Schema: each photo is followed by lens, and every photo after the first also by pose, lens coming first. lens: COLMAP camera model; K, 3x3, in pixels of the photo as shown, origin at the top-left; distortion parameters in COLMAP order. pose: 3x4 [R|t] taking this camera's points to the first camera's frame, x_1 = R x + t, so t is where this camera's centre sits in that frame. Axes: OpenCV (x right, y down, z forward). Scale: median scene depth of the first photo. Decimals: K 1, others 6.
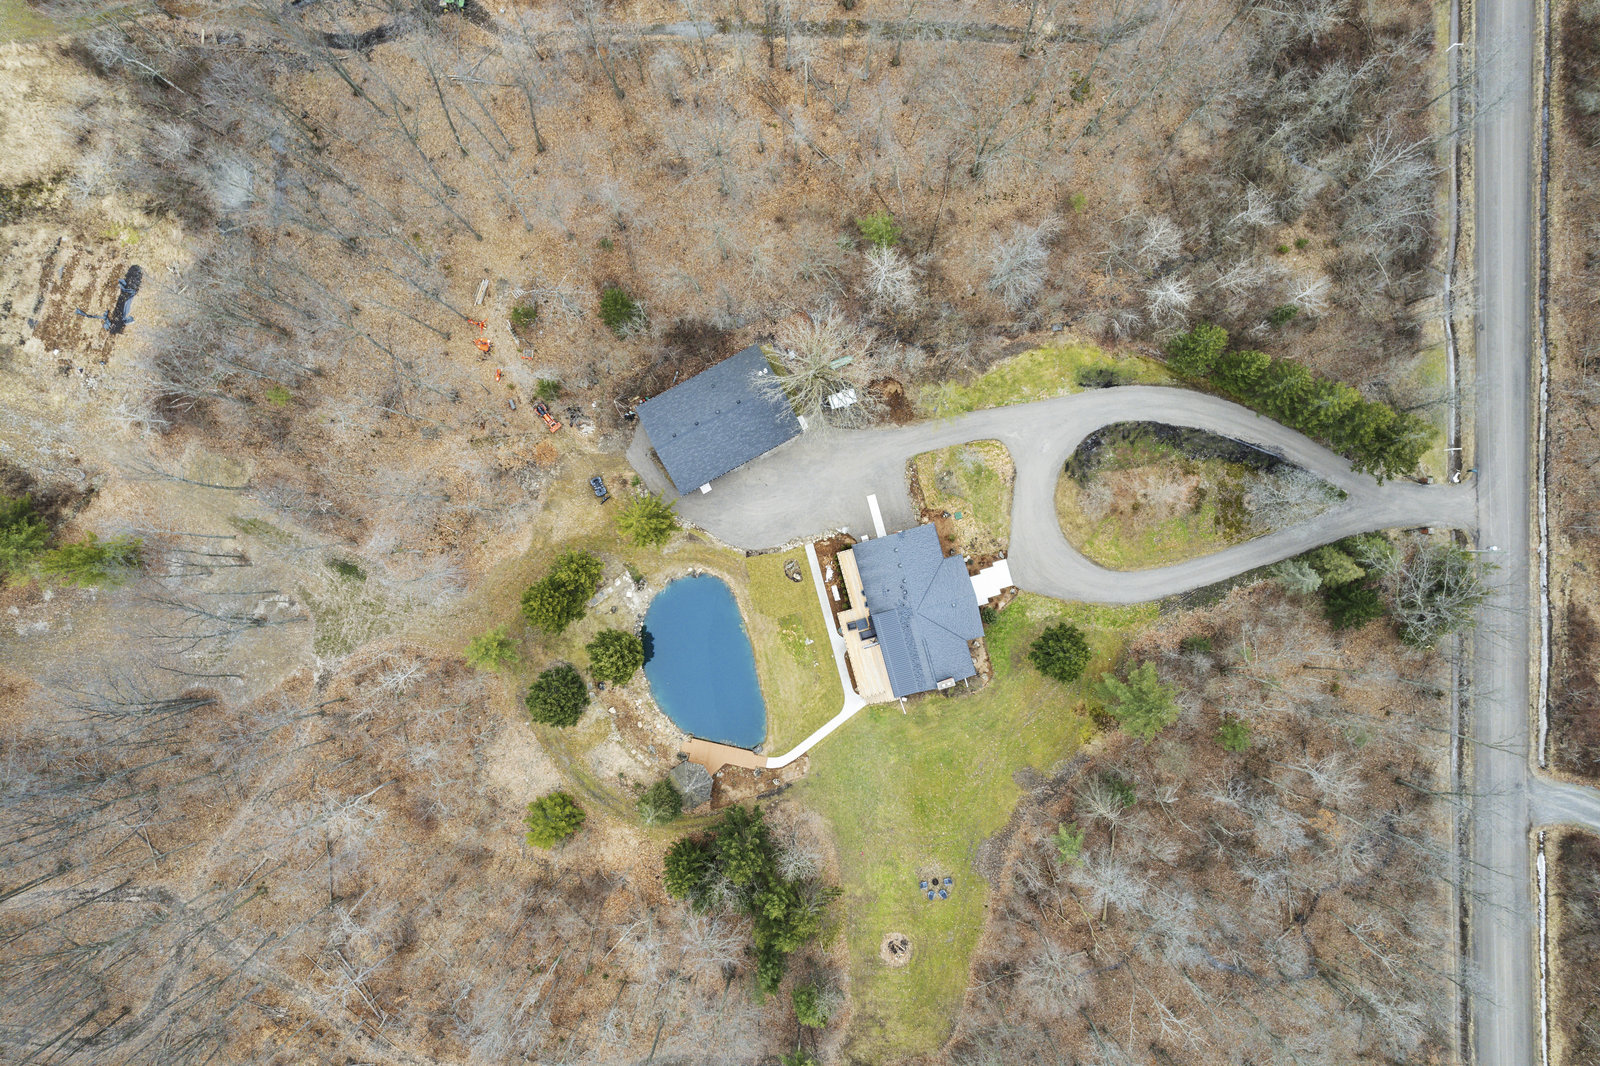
lens RADIAL K [[1002.3, 0, 812.2], [0, 1002.3, 530.5], [0, 0, 1]] dist [-0.030363, 0.000022]
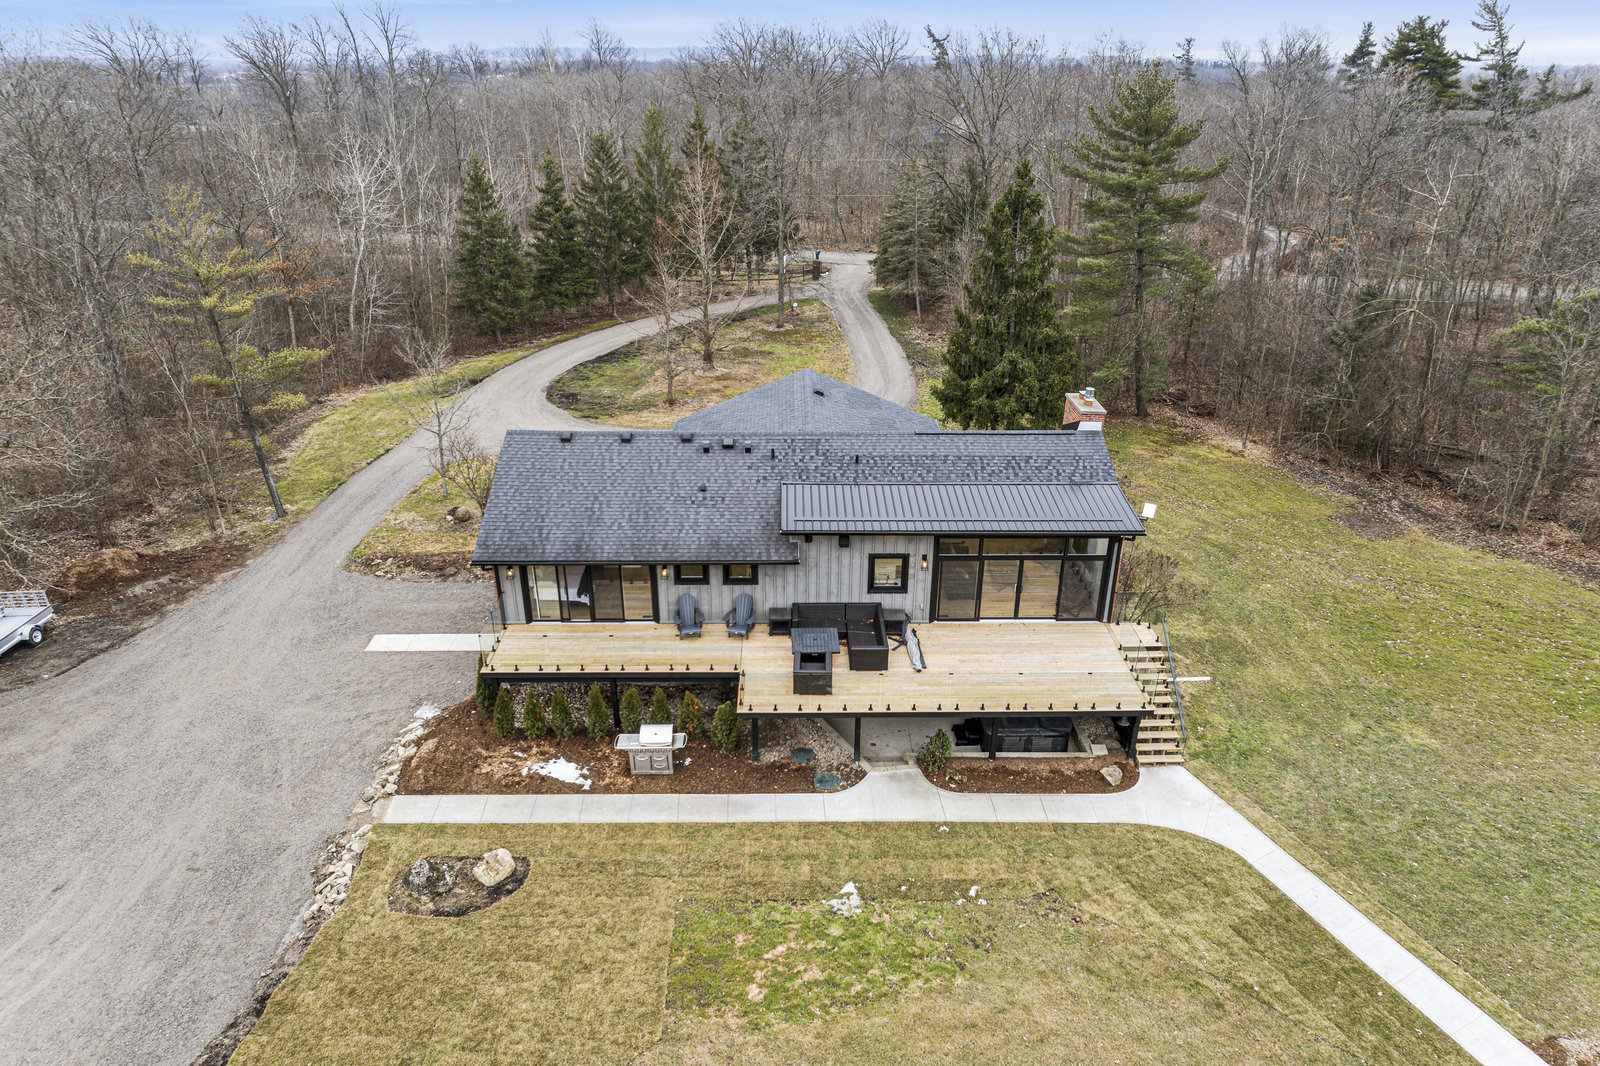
lens RADIAL K [[1022.7, 0, 801.6], [0, 1022.7, 531.7], [0, 0, 1]] dist [-0.061503, 0.043616]
pose [[0.252527, -0.407249, 0.877712, -0.141776], [0.967523, 0.116915, -0.224120, 0.136915], [-0.011345, 0.905803, 0.423547, 0.861590]]
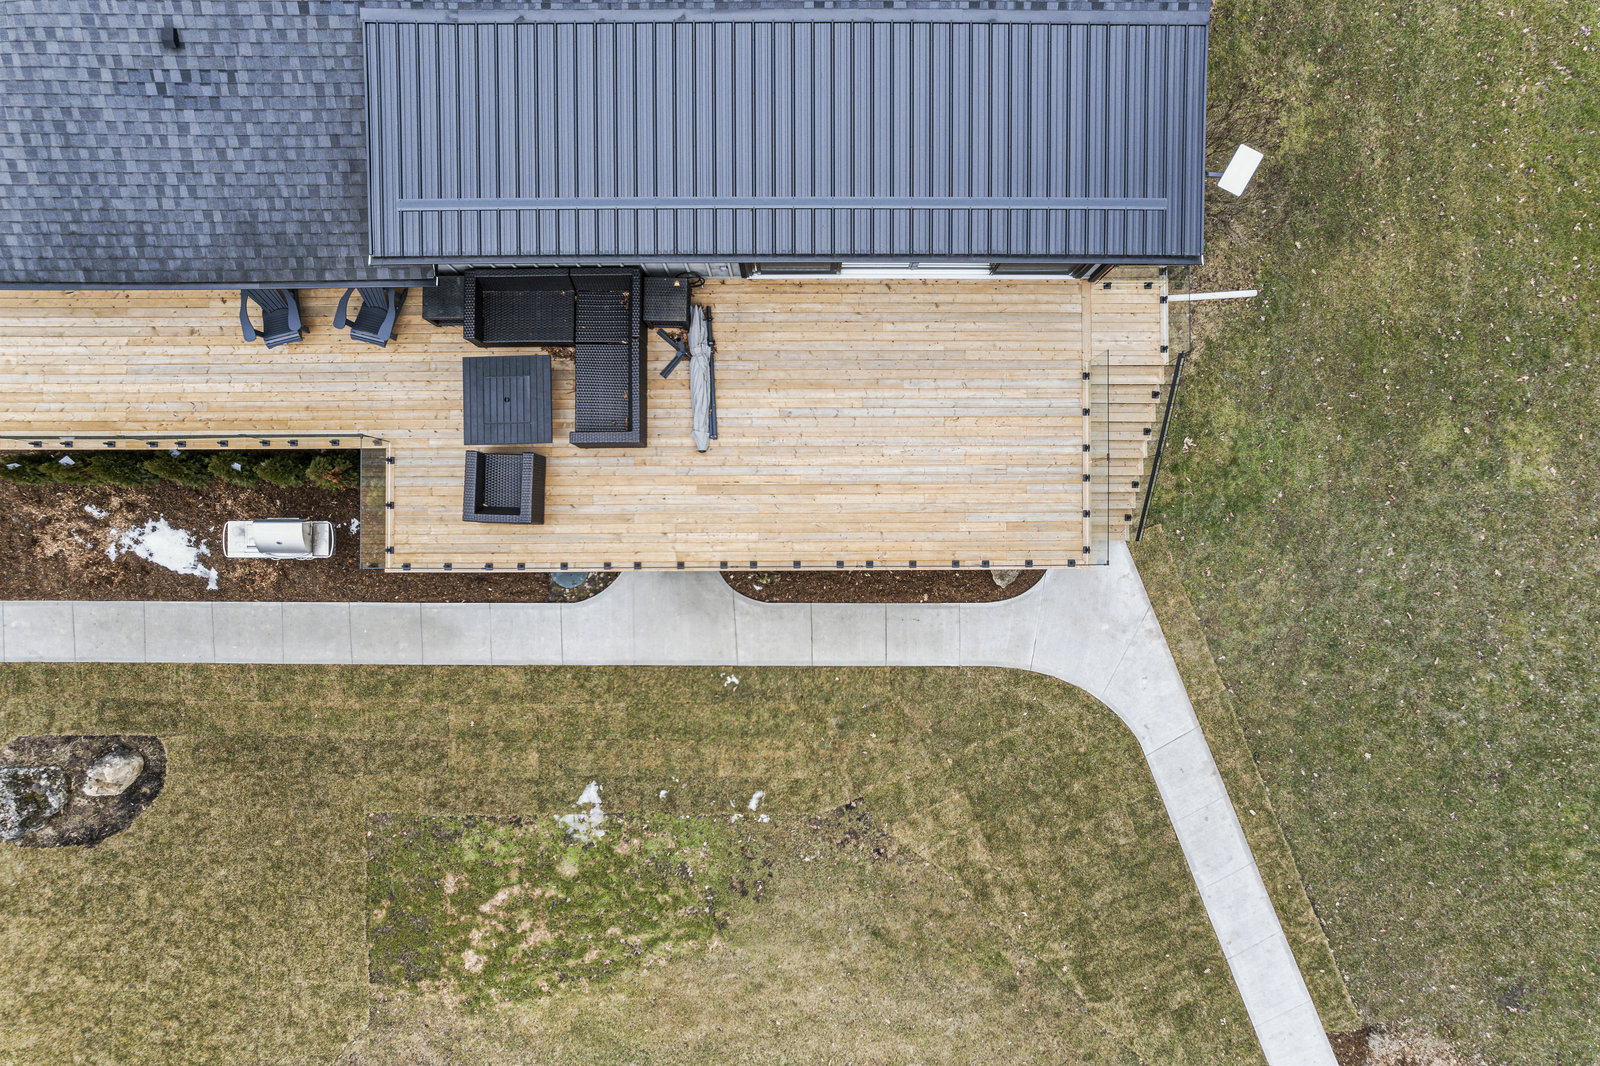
lens RADIAL K [[1020.2, 0, 804.8], [0, 1020.2, 533.7], [0, 0, 1]] dist [-0.092198, 0.084813]
pose [[0.264072, -0.964439, 0.011111, 0.041214], [0.964401, 0.264194, 0.011518, 0.128562], [-0.014044, 0.007673, 0.999872, 0.859366]]
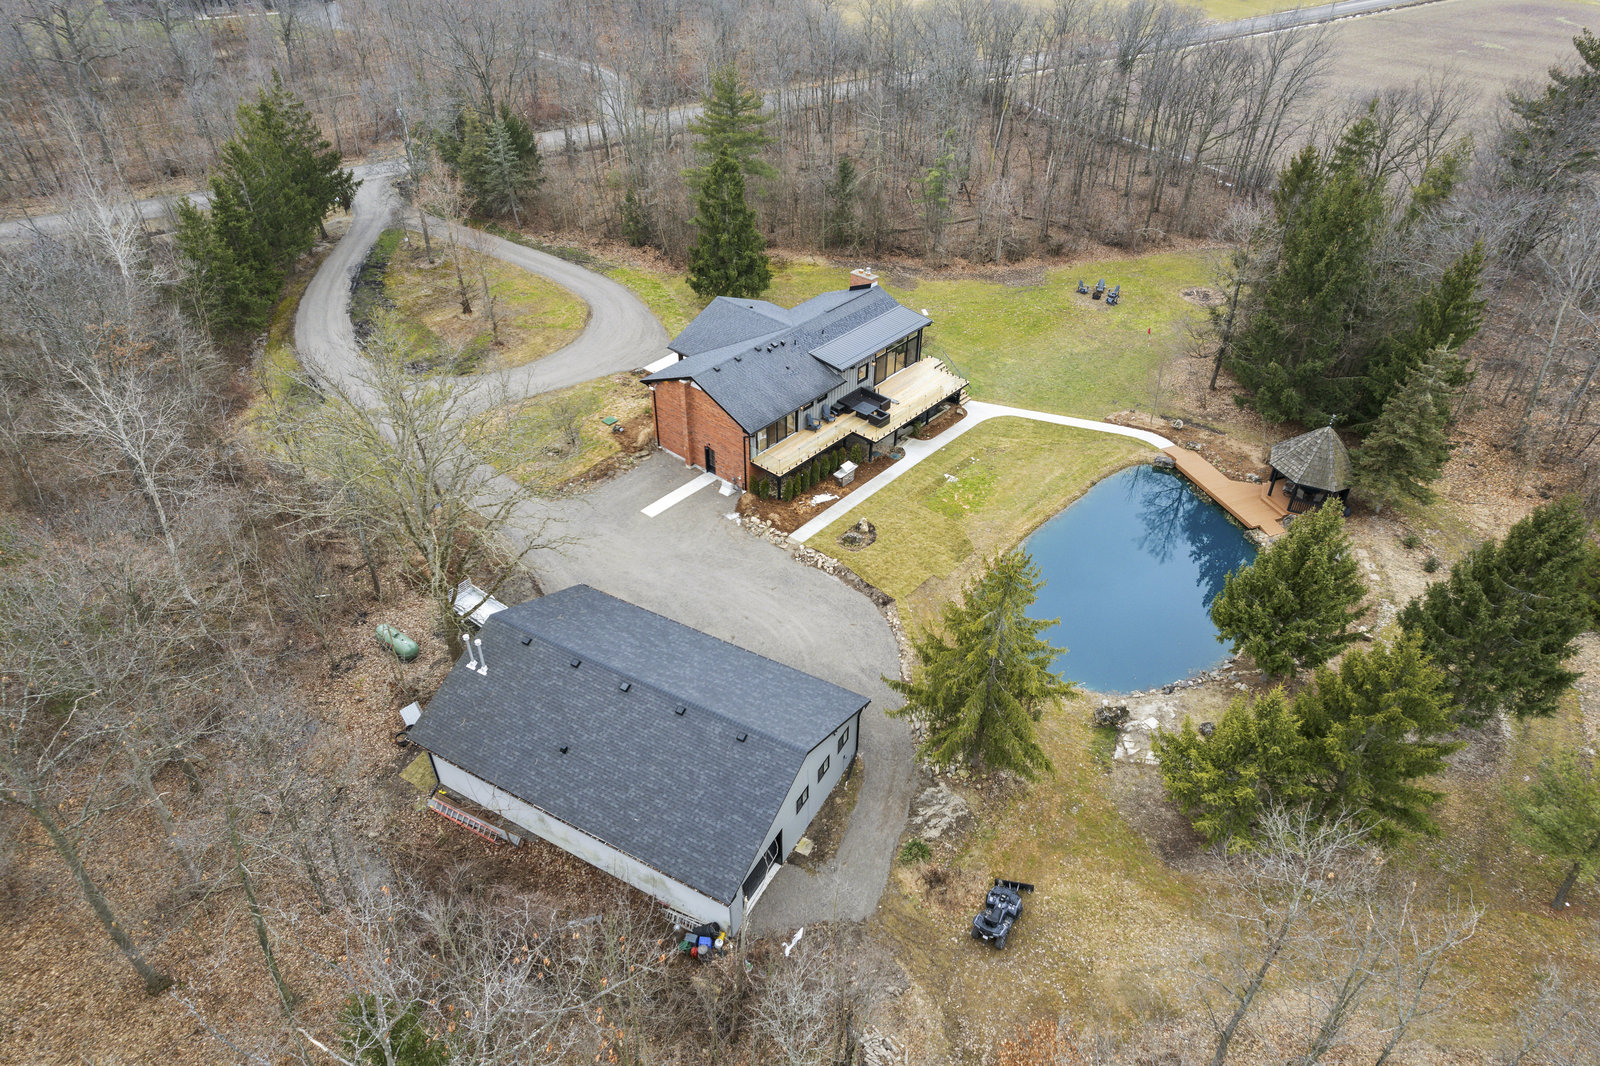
lens RADIAL K [[1022.7, 0, 801.6], [0, 1022.7, 531.7], [0, 0, 1]] dist [-0.061503, 0.043616]
pose [[-0.546317, -0.511283, 0.663421, -0.330906], [0.837427, -0.318357, 0.444258, -0.201887], [-0.015937, 0.798272, 0.602086, 0.702662]]
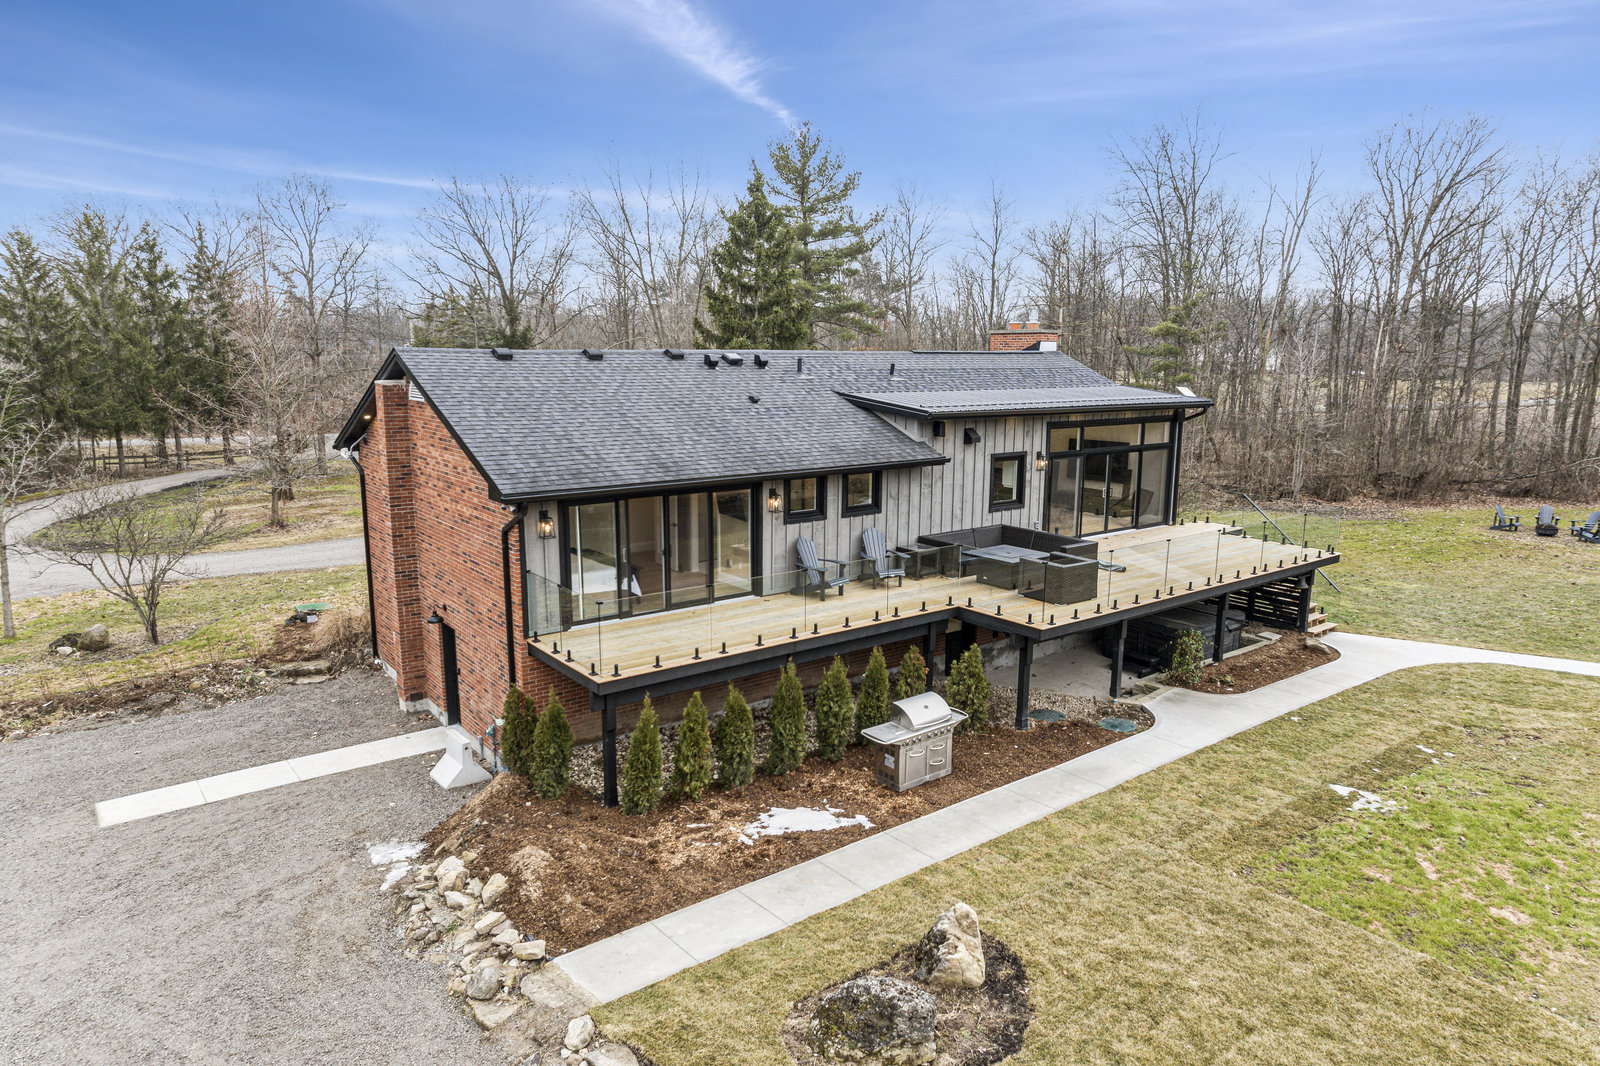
lens RADIAL K [[1022.7, 0, 801.6], [0, 1022.7, 531.7], [0, 0, 1]] dist [-0.061503, 0.043616]
pose [[-0.377020, -0.170861, 0.910309, -0.084963], [0.926099, -0.054694, 0.373294, 0.001623], [-0.013993, 0.983776, 0.178855, 0.947934]]
